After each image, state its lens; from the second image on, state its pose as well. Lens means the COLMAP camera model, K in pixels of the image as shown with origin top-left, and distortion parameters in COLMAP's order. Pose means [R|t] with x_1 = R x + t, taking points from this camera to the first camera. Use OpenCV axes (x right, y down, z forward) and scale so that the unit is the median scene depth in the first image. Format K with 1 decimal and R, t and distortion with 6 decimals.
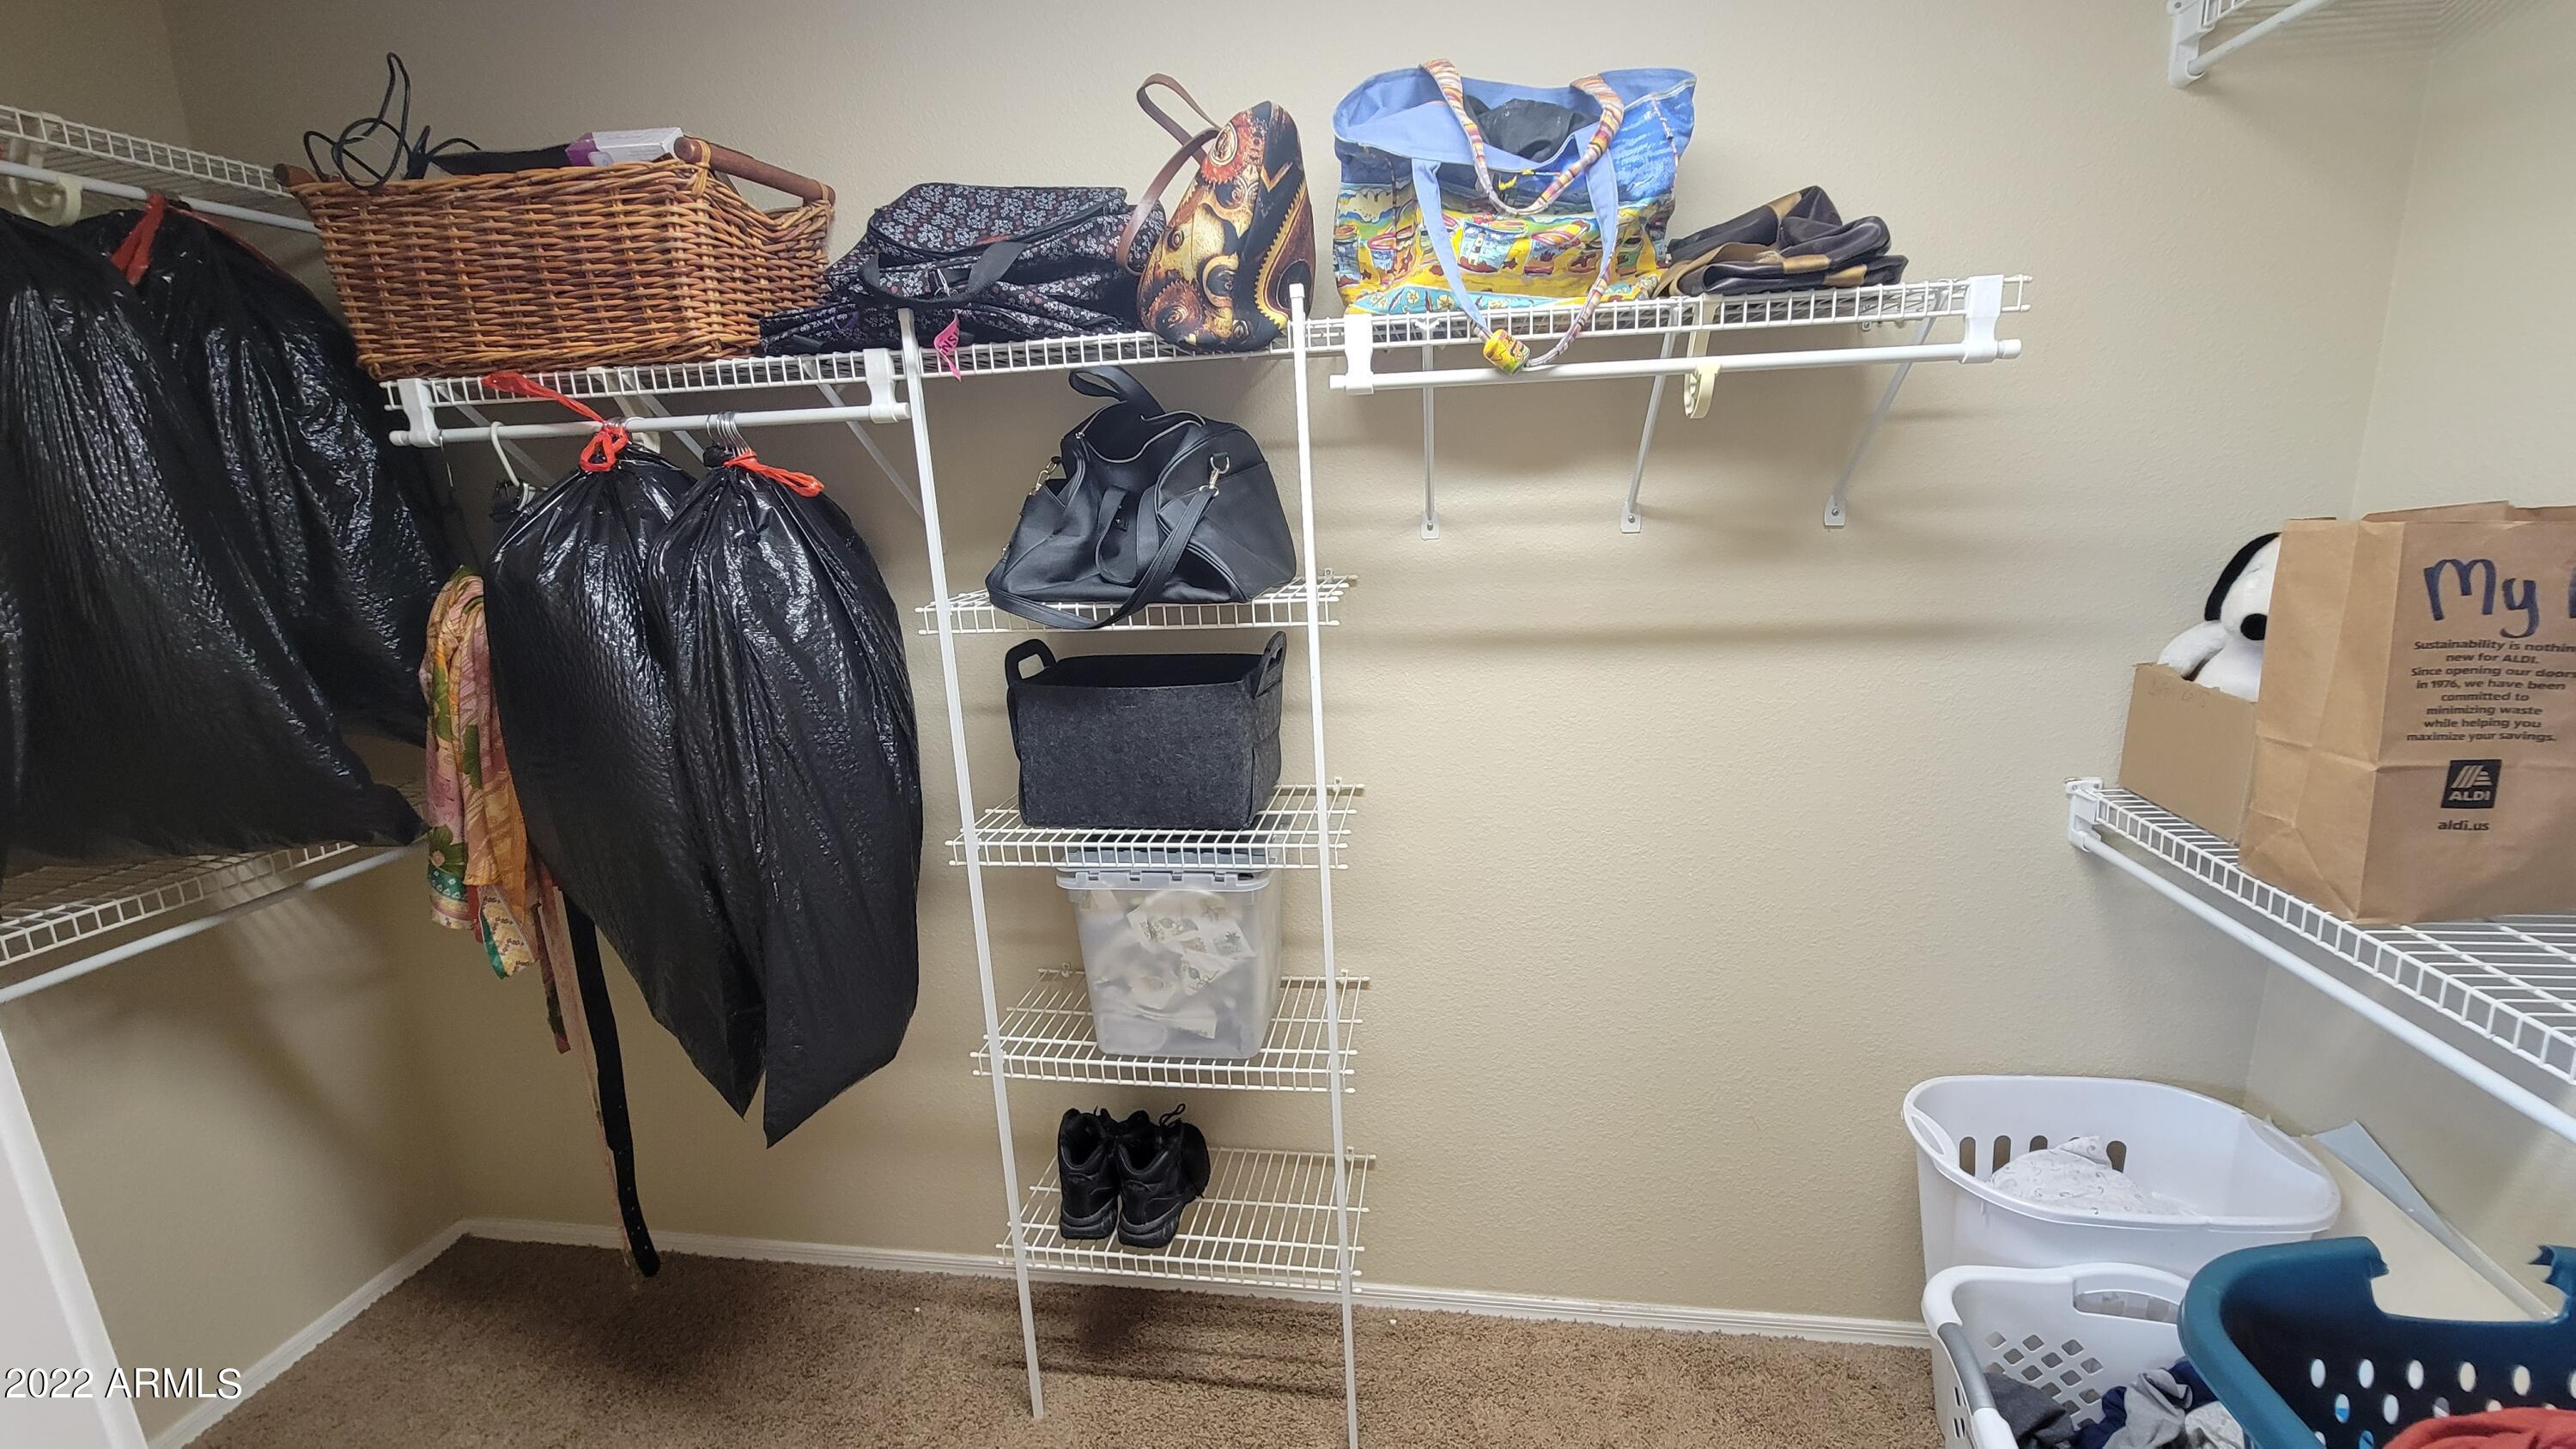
lens RADIAL K [[1054.9, 0, 1300.3], [0, 1054.9, 720.2], [0, 0, 1]] dist [0.000813, -0.001886]
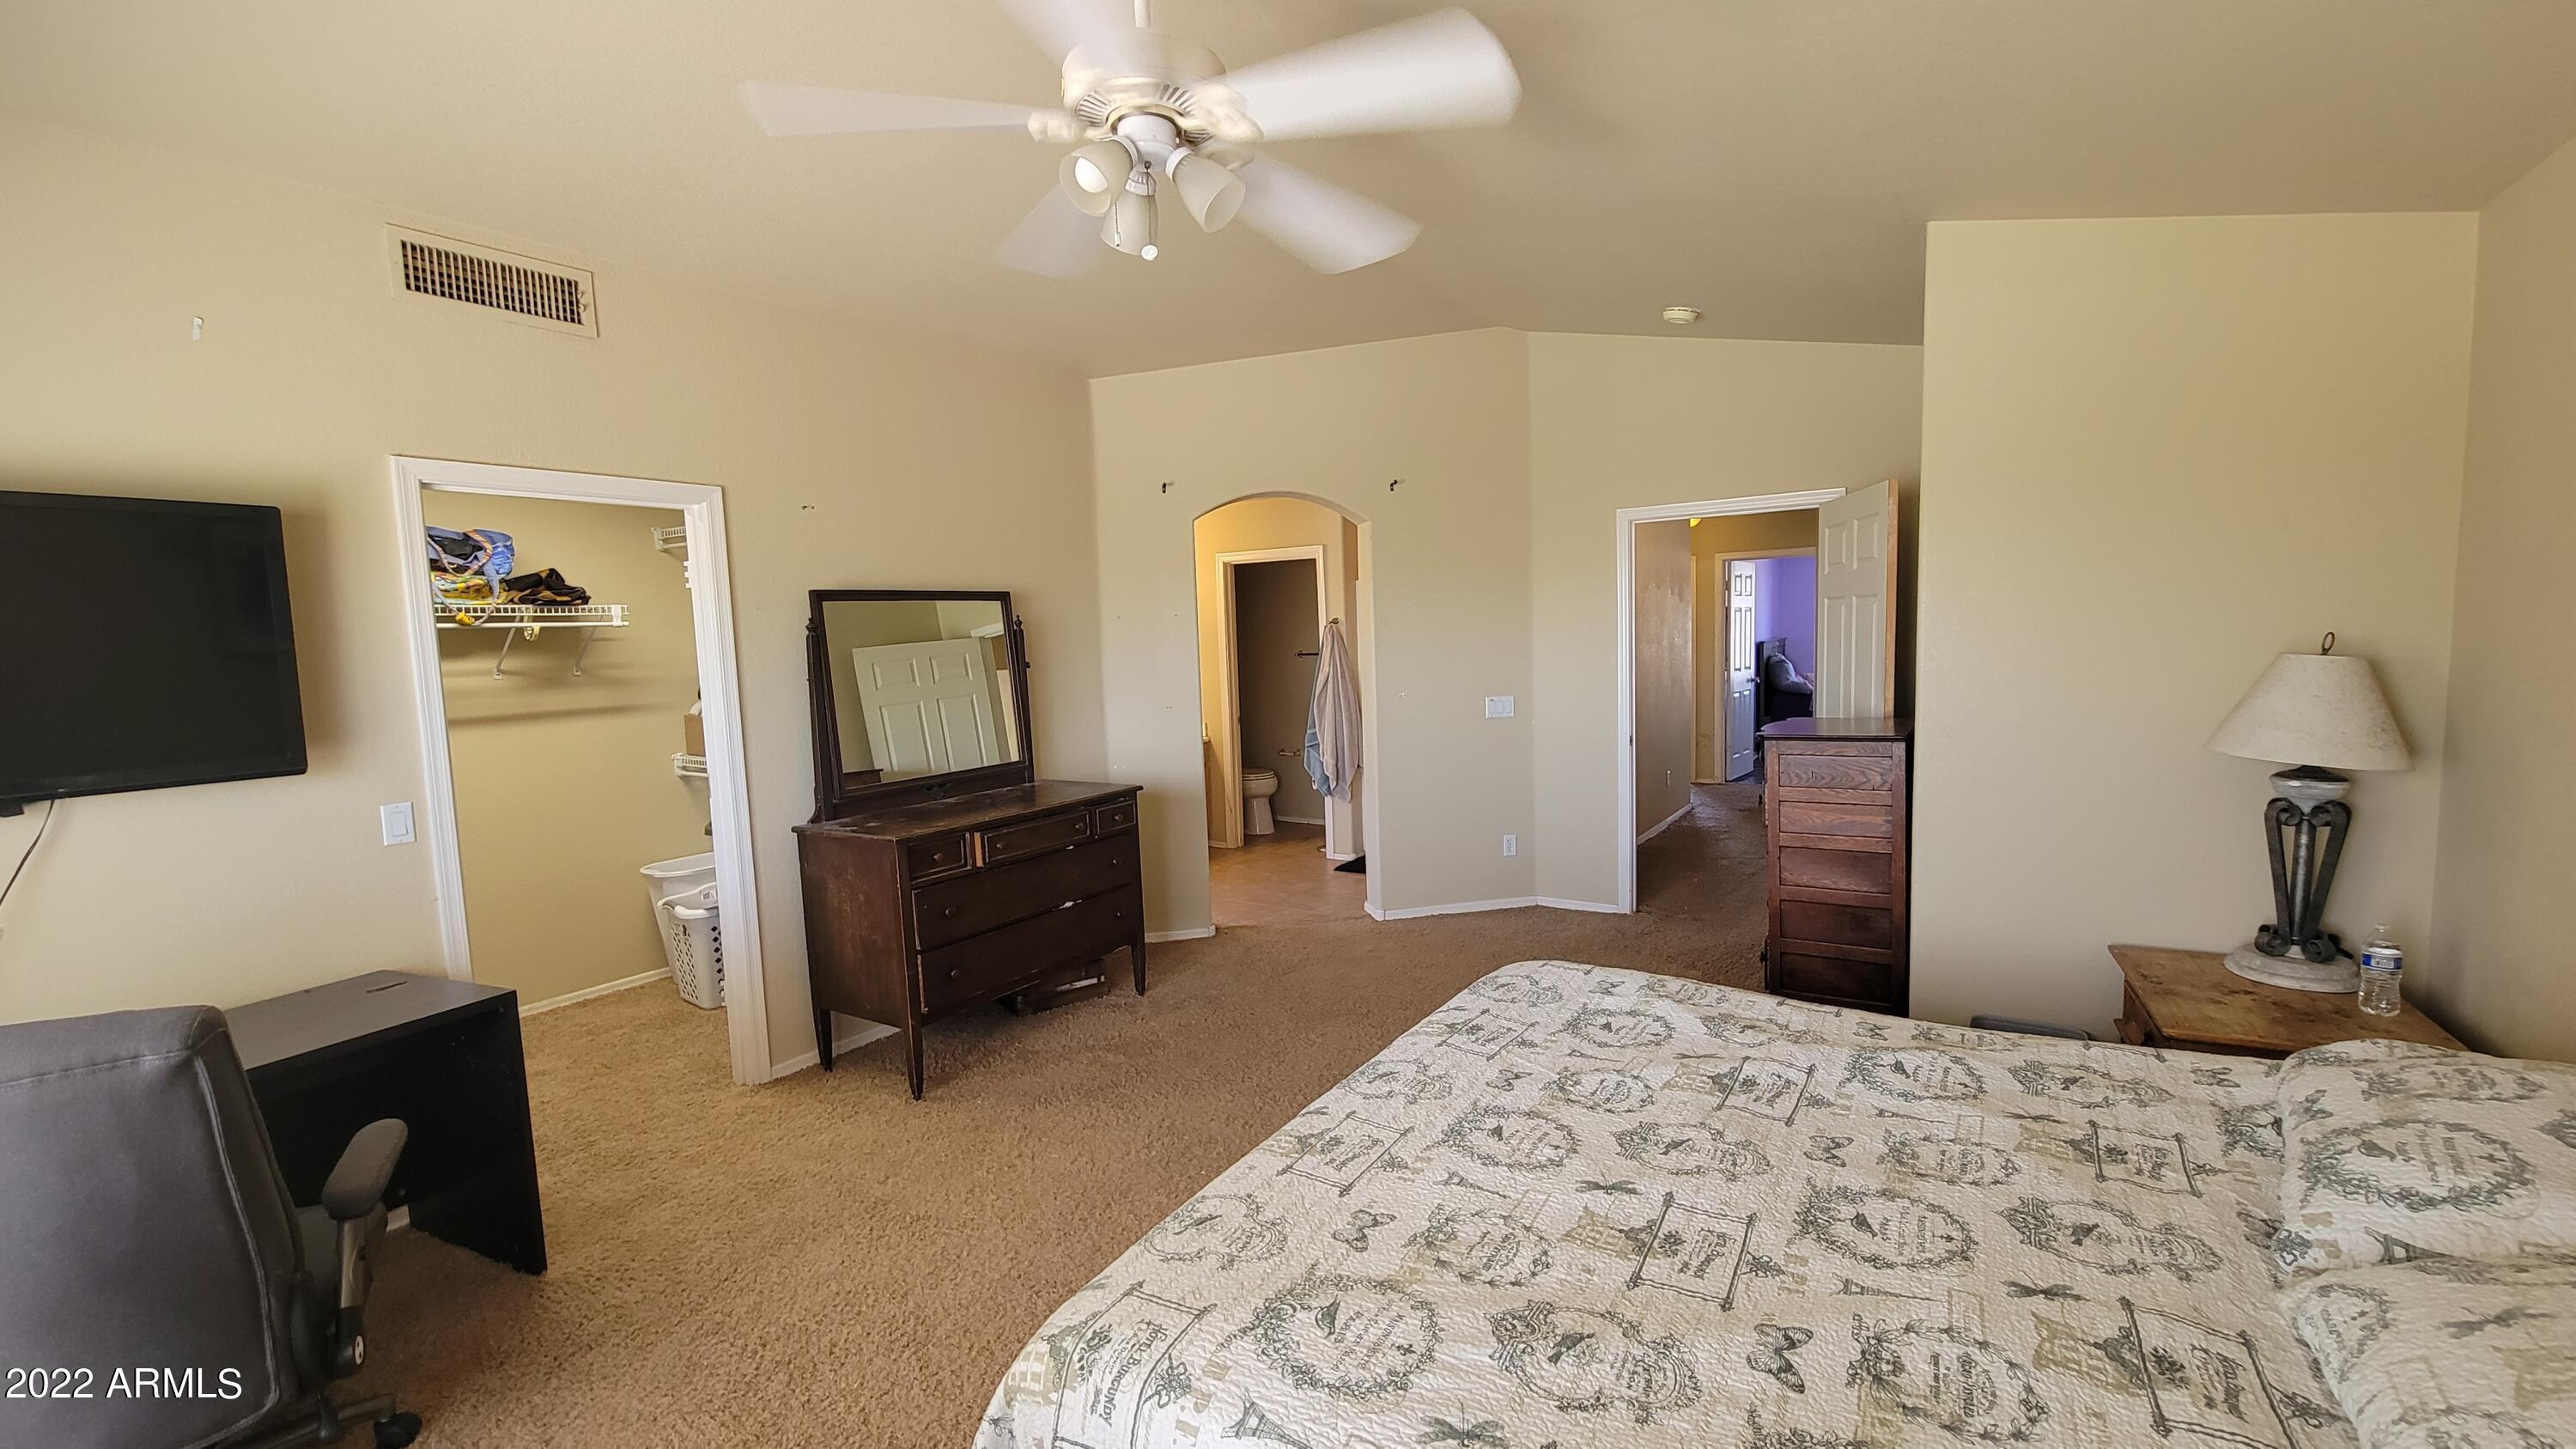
lens RADIAL K [[1054.9, 0, 1299.3], [0, 1054.9, 731.2], [0, 0, 1]] dist [0.000813, -0.001886]
pose [[0.420712, -0.056333, 0.905443, -1.460999], [0.211301, 0.976705, -0.037414, 0.556685], [-0.882243, 0.207062, 0.422815, -2.203666]]
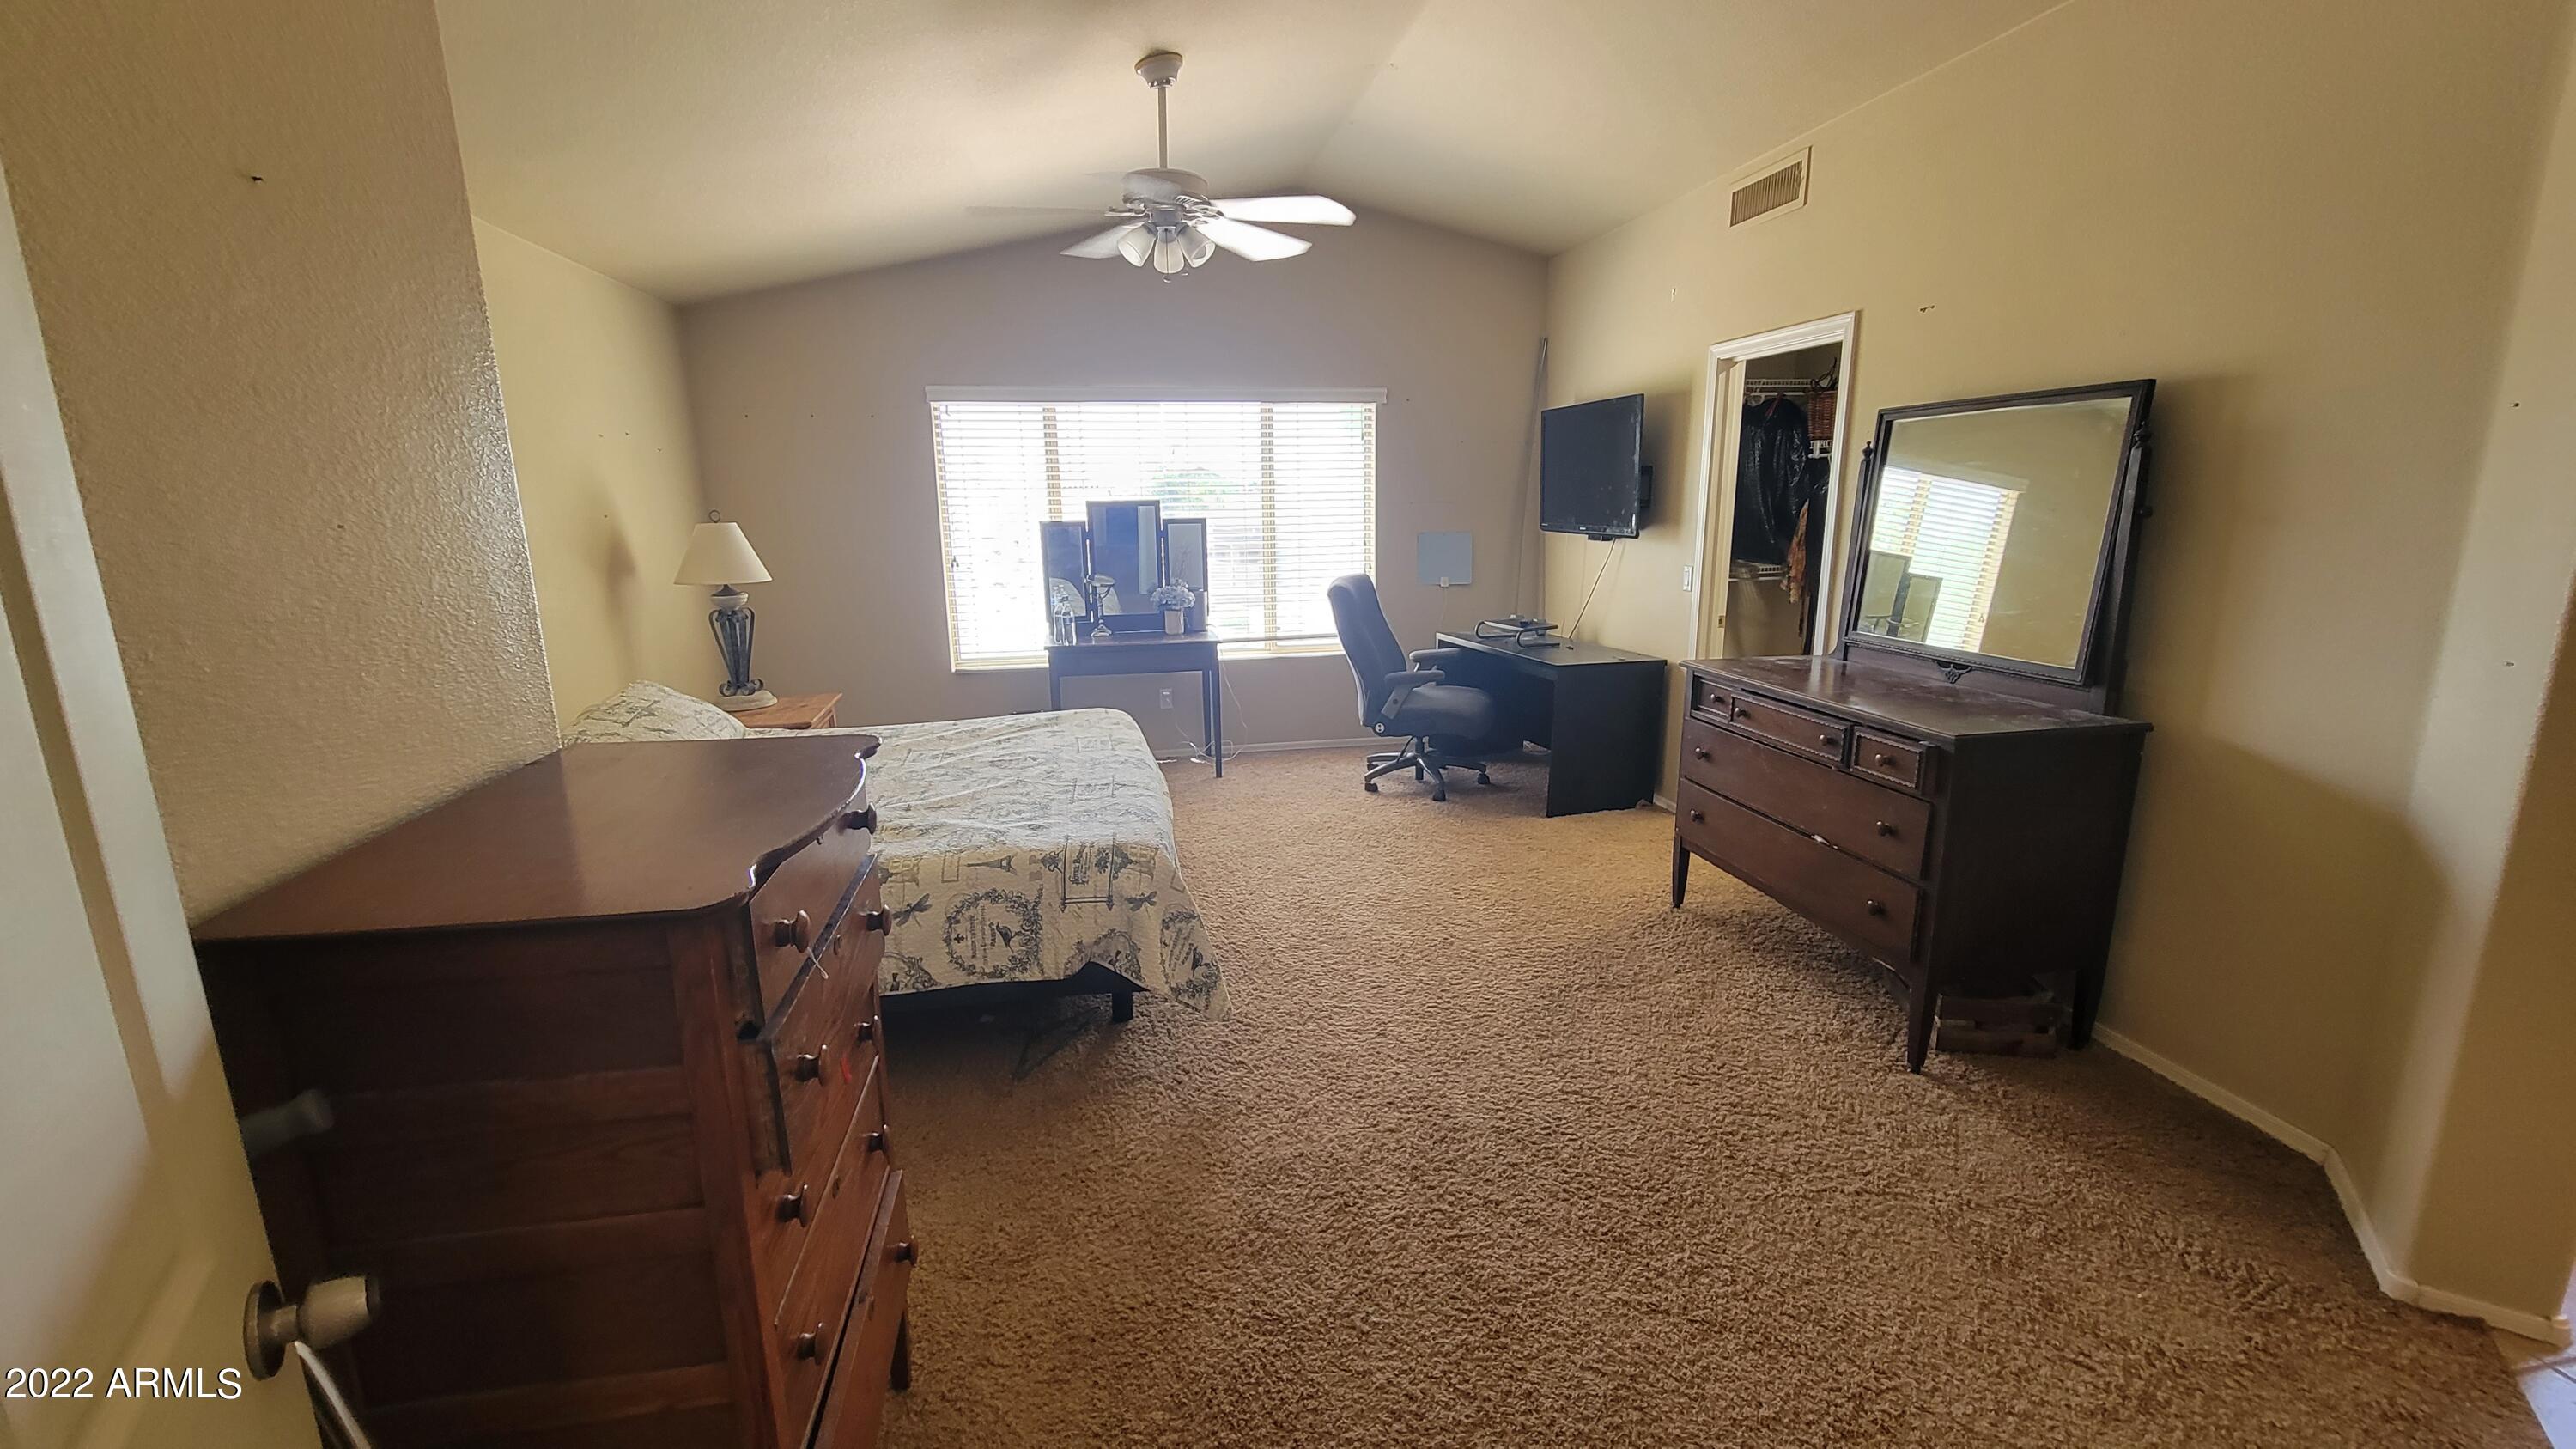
lens RADIAL K [[1054.9, 0, 1284.8], [0, 1054.9, 723.7], [0, 0, 1]] dist [0.000813, -0.001886]
pose [[0.319391, 0.233522, -0.918399, 2.409119], [-0.205994, 0.963095, 0.173248, 0.415435], [0.924962, 0.133851, 0.355708, -2.103195]]
